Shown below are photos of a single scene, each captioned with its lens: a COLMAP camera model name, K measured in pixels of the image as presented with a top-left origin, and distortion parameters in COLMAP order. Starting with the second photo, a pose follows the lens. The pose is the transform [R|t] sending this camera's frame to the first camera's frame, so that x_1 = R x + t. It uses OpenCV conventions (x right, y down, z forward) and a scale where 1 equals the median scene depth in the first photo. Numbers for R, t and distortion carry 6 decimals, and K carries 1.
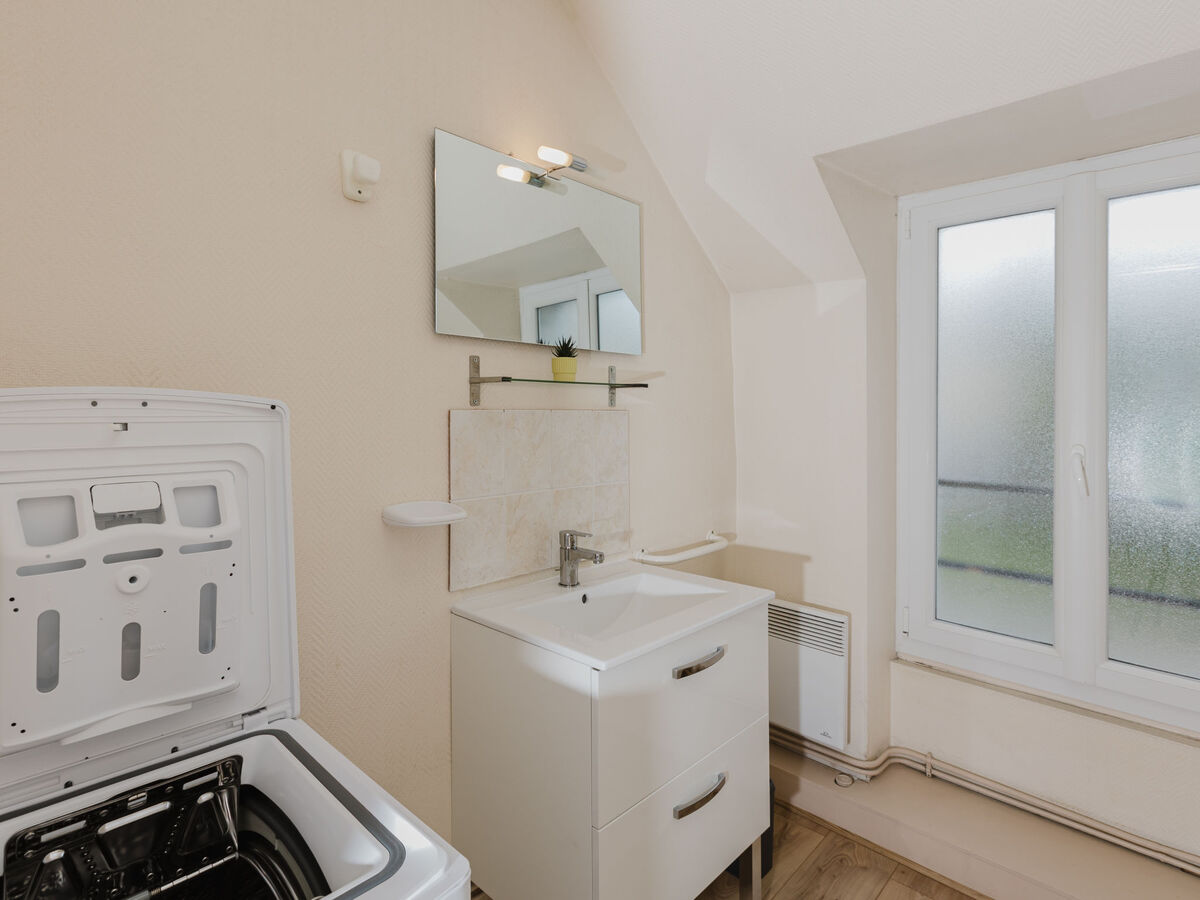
lens RADIAL K [[629.8, 0, 607.4], [0, 629.8, 431.3], [0, 0, 1]] dist [0.000406, 0.000777]
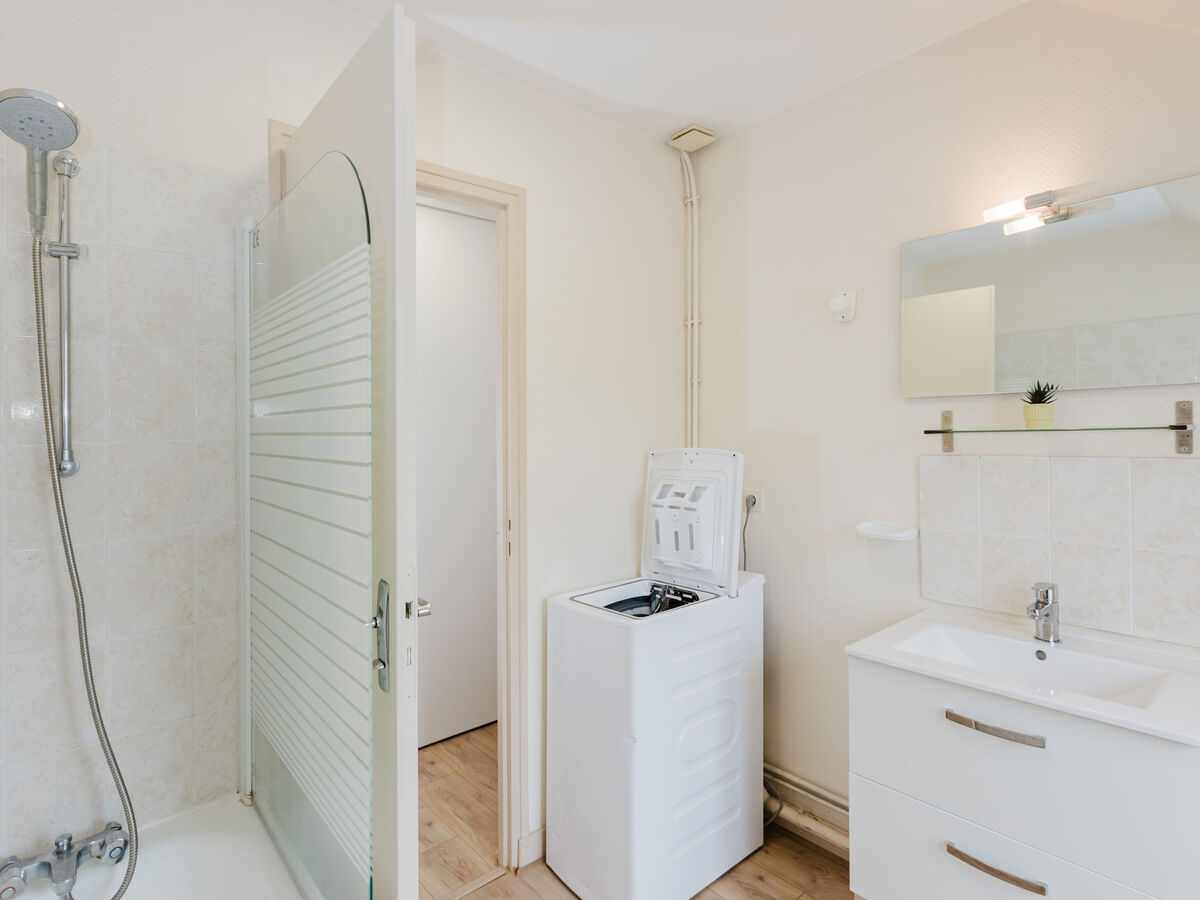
lens RADIAL K [[629.8, 0, 607.4], [0, 629.8, 431.3], [0, 0, 1]] dist [0.000406, 0.000777]
pose [[-0.105668, 0.004010, -0.994393, 1.856437], [-0.009982, 0.999937, 0.005093, -0.141256], [0.994351, 0.010464, -0.105621, 0.852396]]
